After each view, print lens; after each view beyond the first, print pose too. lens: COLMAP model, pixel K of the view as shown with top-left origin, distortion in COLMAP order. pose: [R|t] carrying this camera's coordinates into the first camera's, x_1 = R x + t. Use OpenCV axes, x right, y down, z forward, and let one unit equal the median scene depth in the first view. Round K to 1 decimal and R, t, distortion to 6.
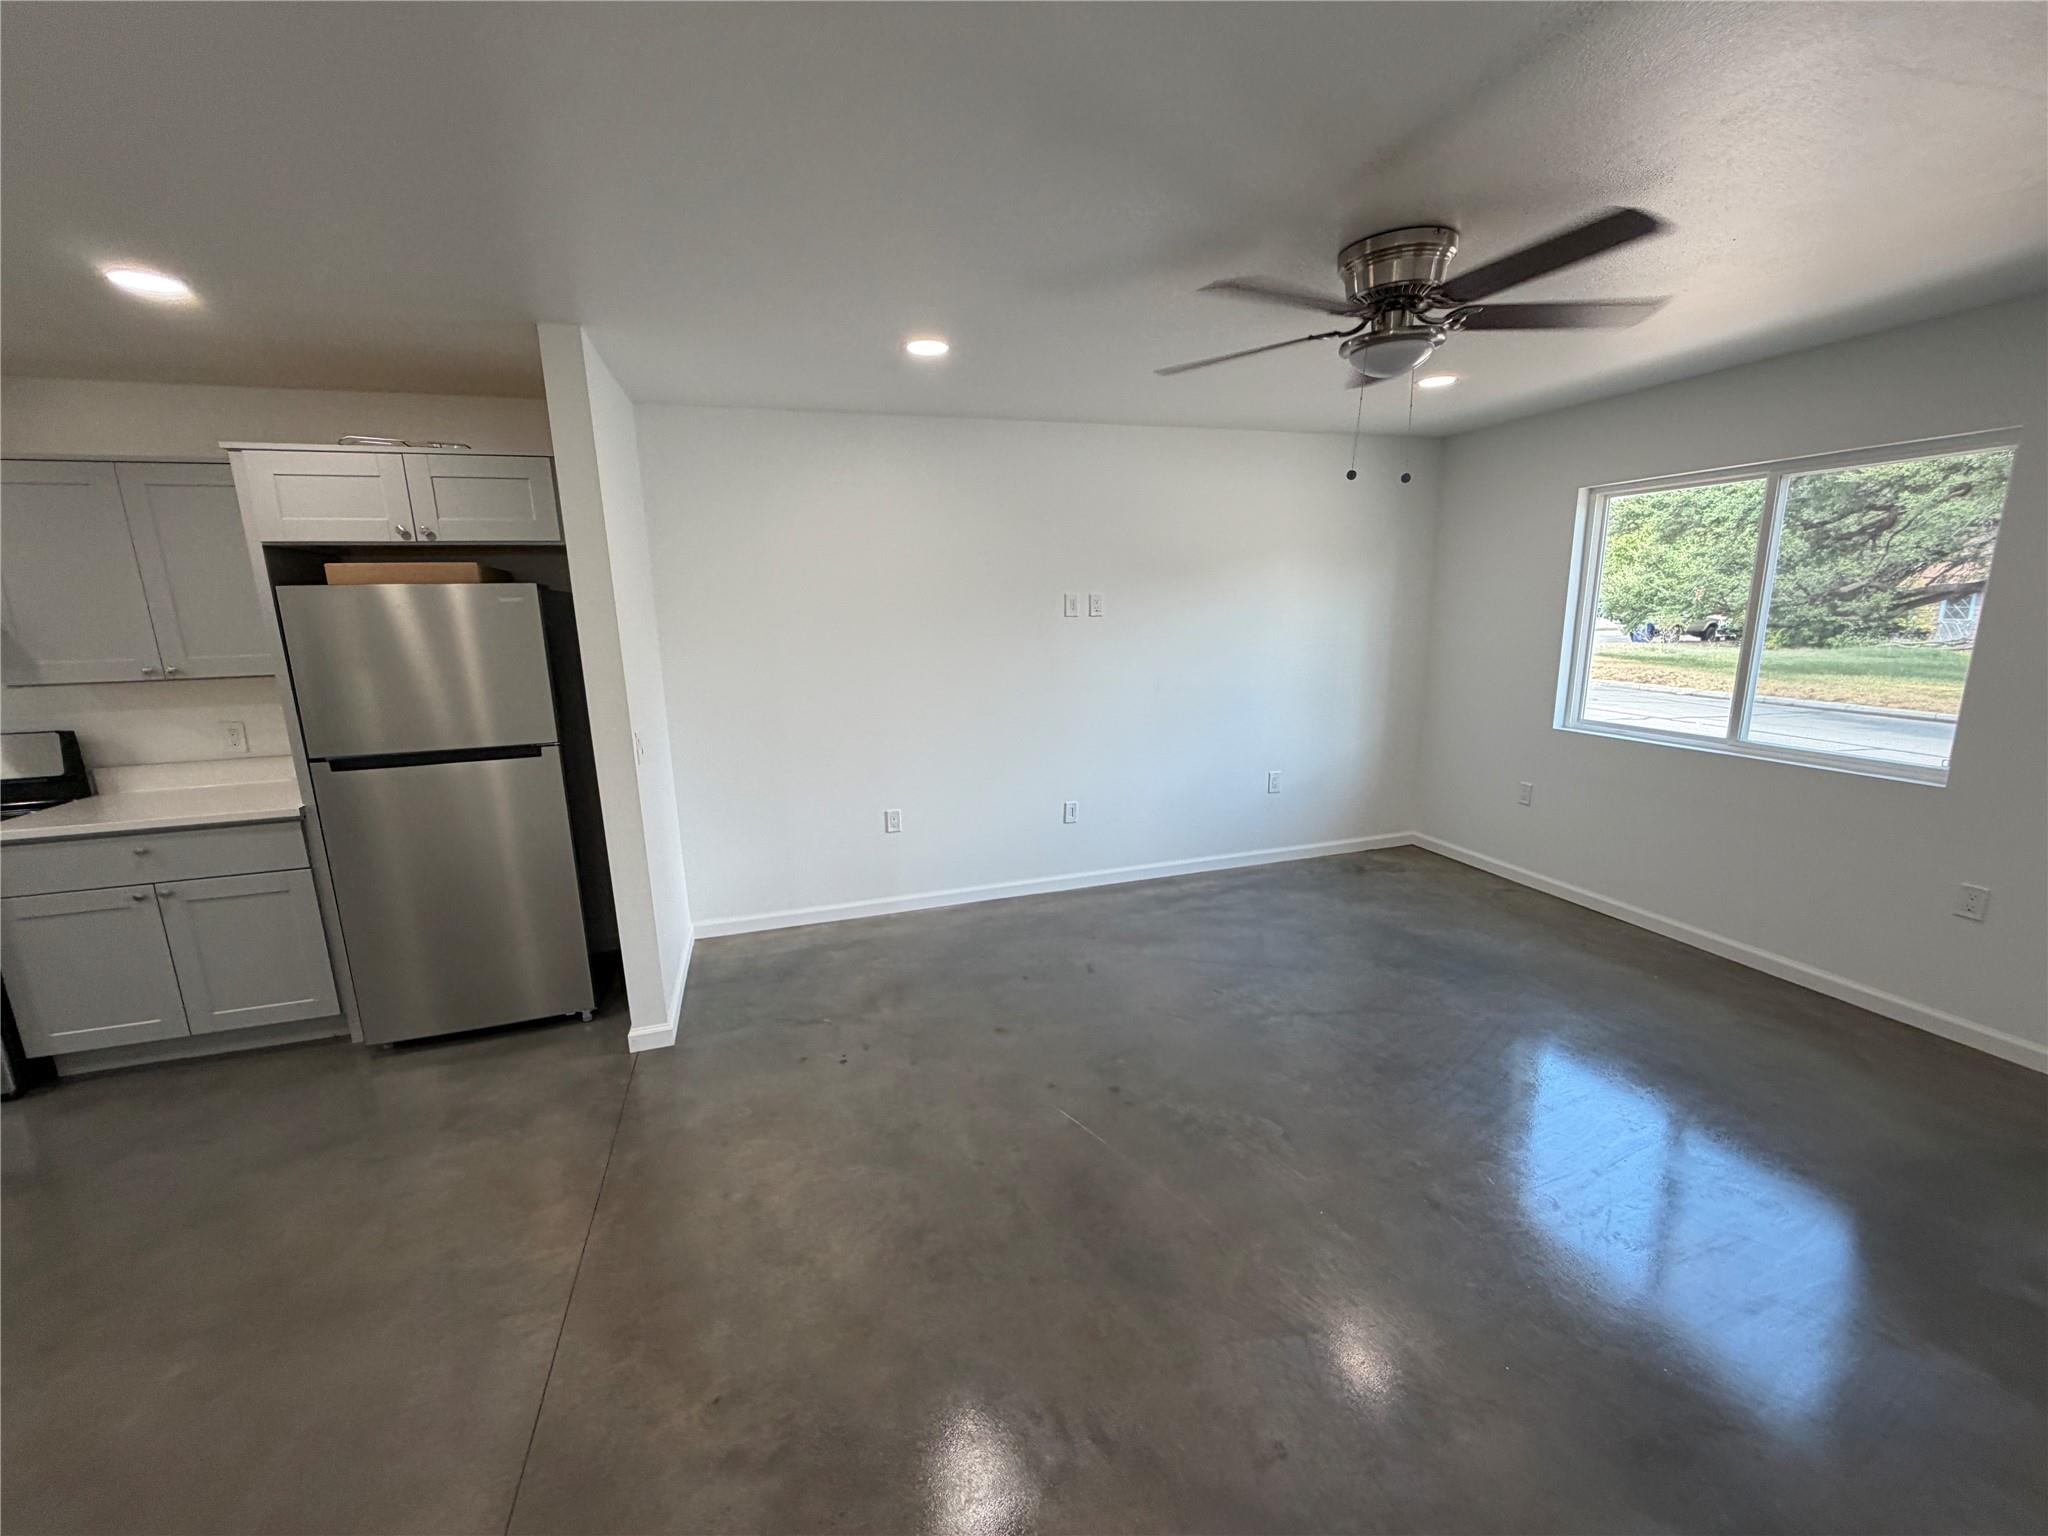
lens RADIAL K [[815.0, 0, 1013.6], [0, 815.0, 768.7], [0, 0, 1]] dist [0.000646, 0.000109]
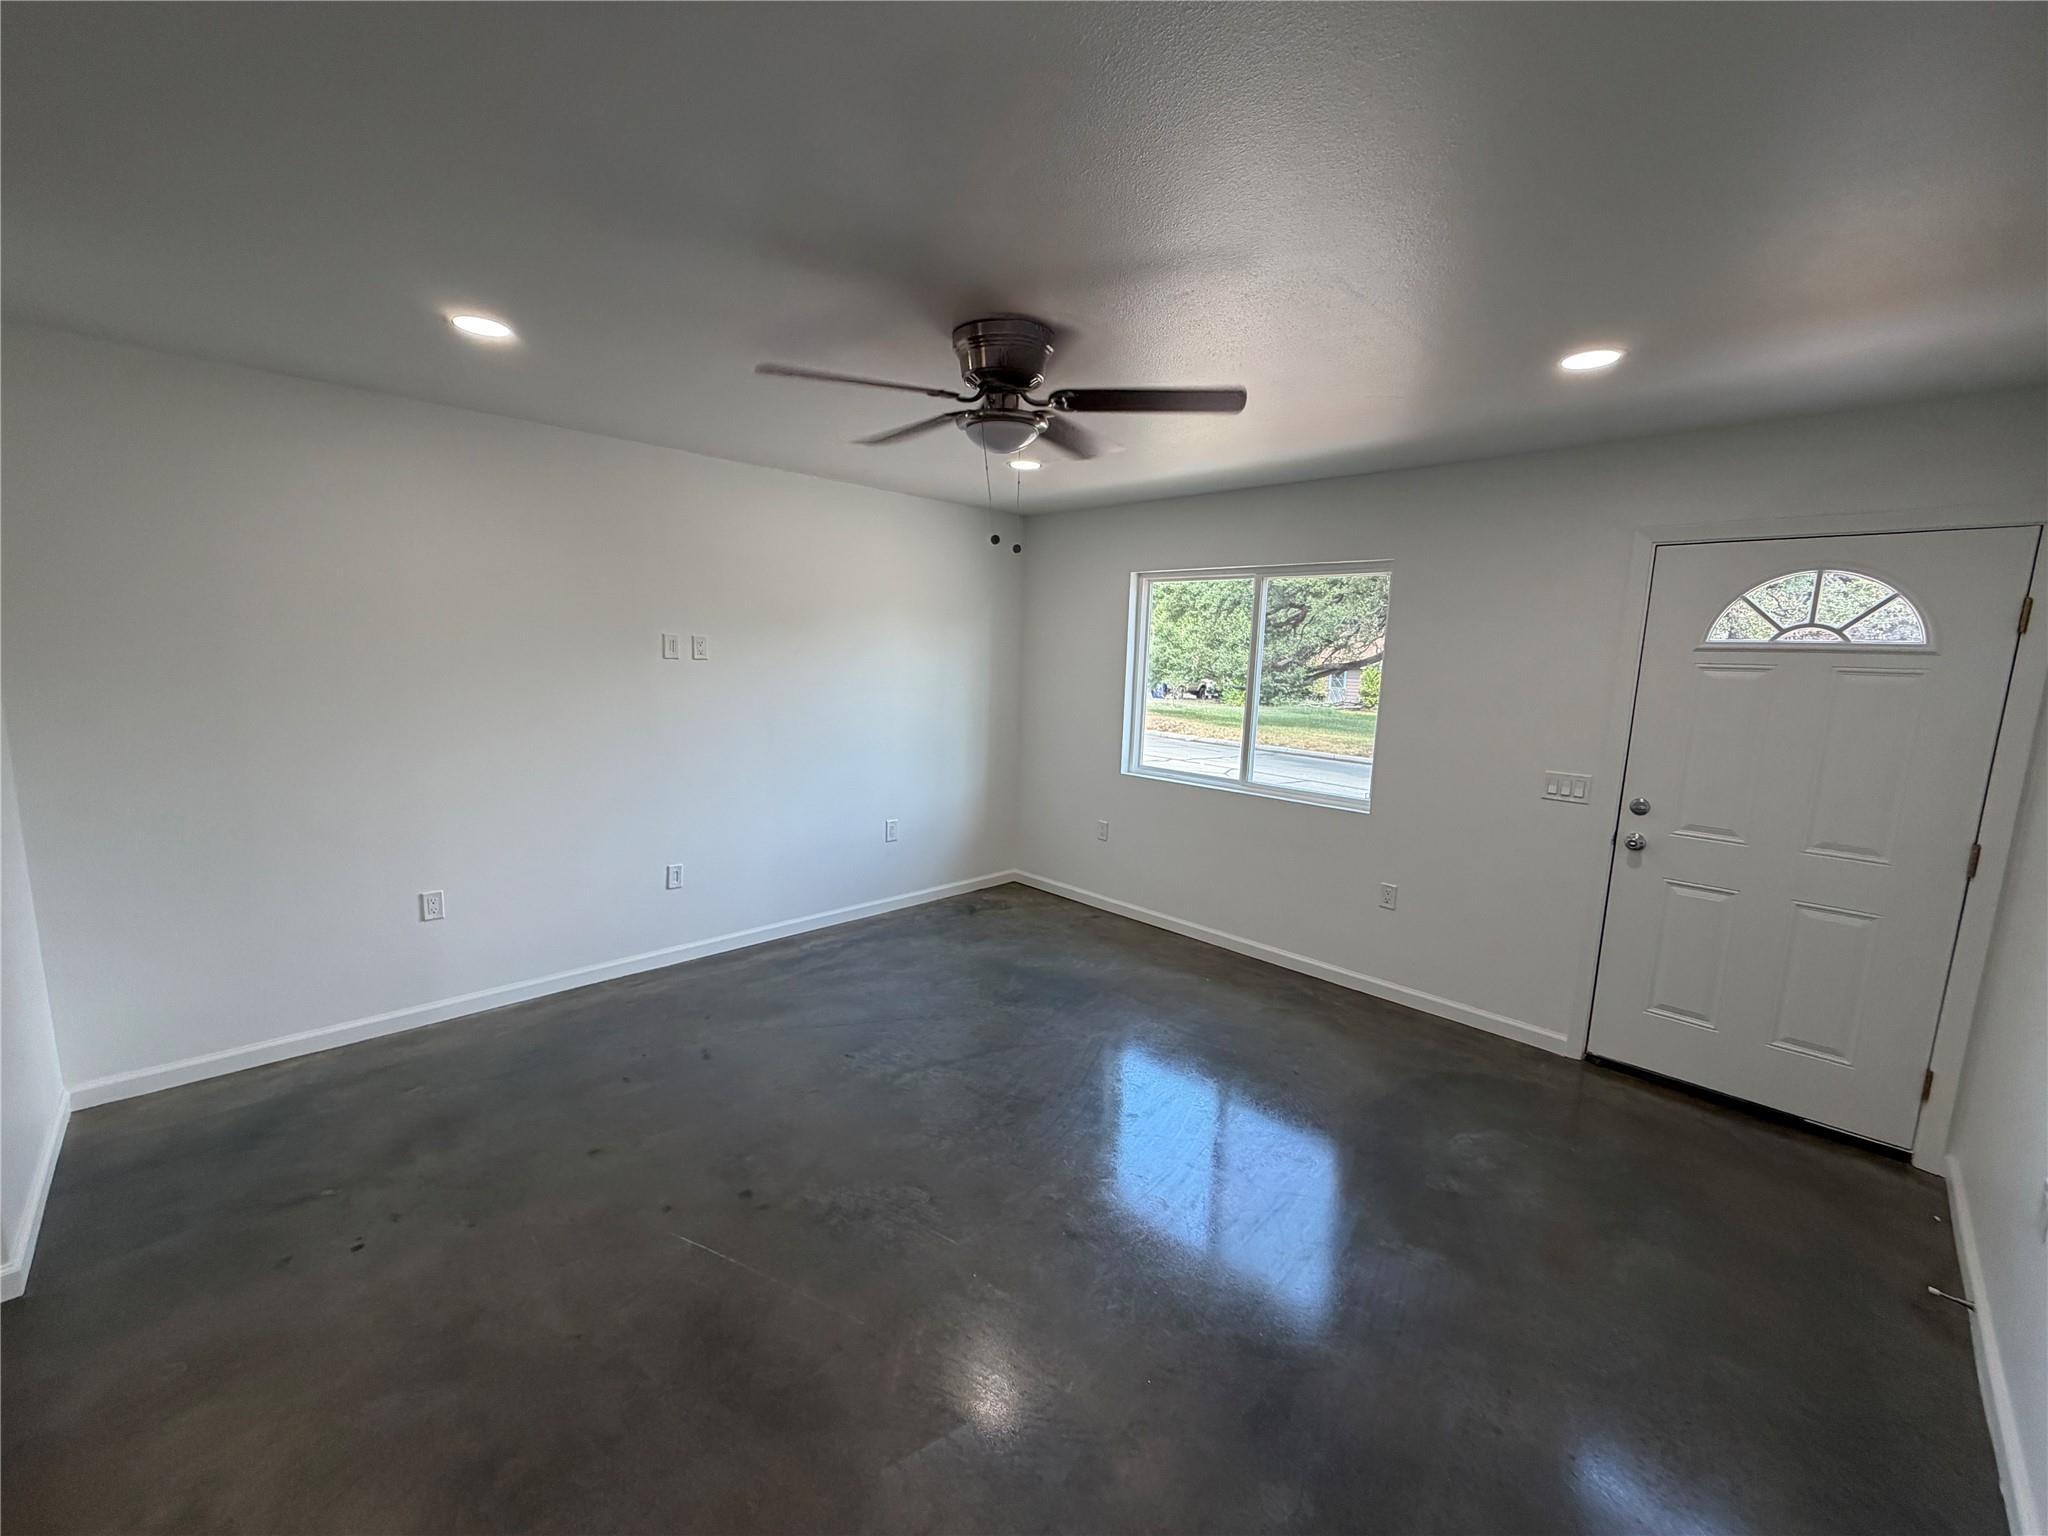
lens RADIAL K [[815.0, 0, 1013.6], [0, 815.0, 768.7], [0, 0, 1]] dist [0.000646, 0.000109]
pose [[0.885720, -0.016356, 0.463931, -0.016339], [0.041344, 0.998187, -0.043742, -0.012578], [-0.462374, 0.057924, 0.884791, 0.043733]]
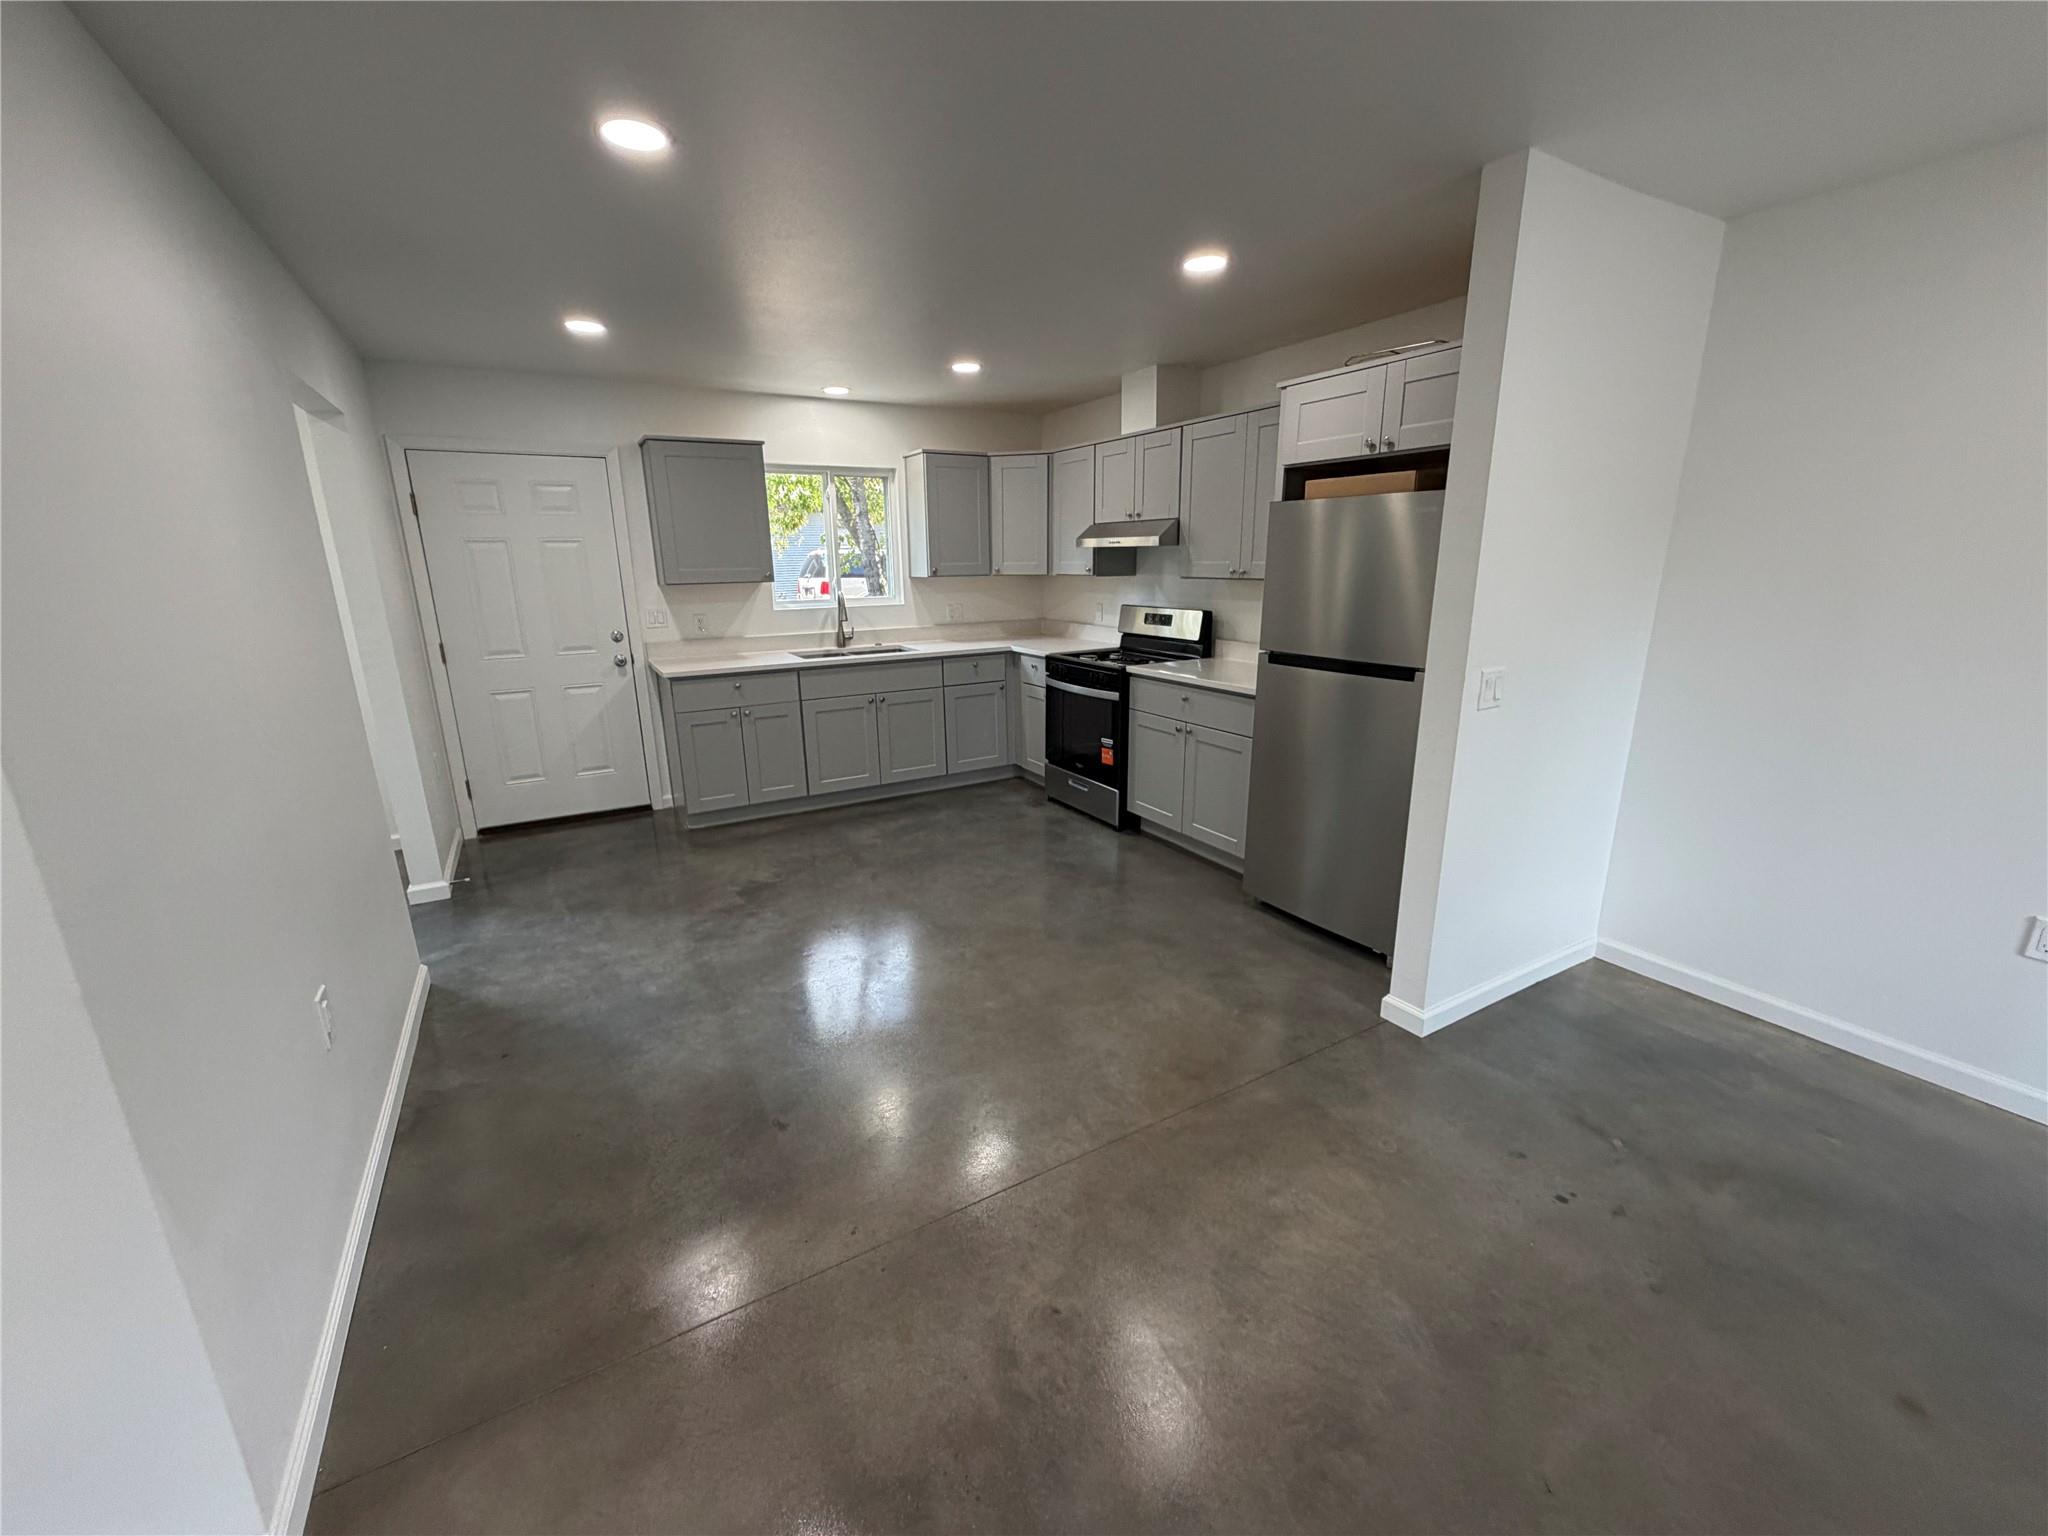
lens RADIAL K [[819.6, 0, 1016.0], [0, 819.6, 761.3], [0, 0, 1]] dist [0.000008, 0.000239]
pose [[0.227454, 0.258401, -0.938879, 0.196922], [-0.187475, 0.957734, 0.218172, -0.041402], [0.955572, 0.126392, 0.266284, 0.297226]]
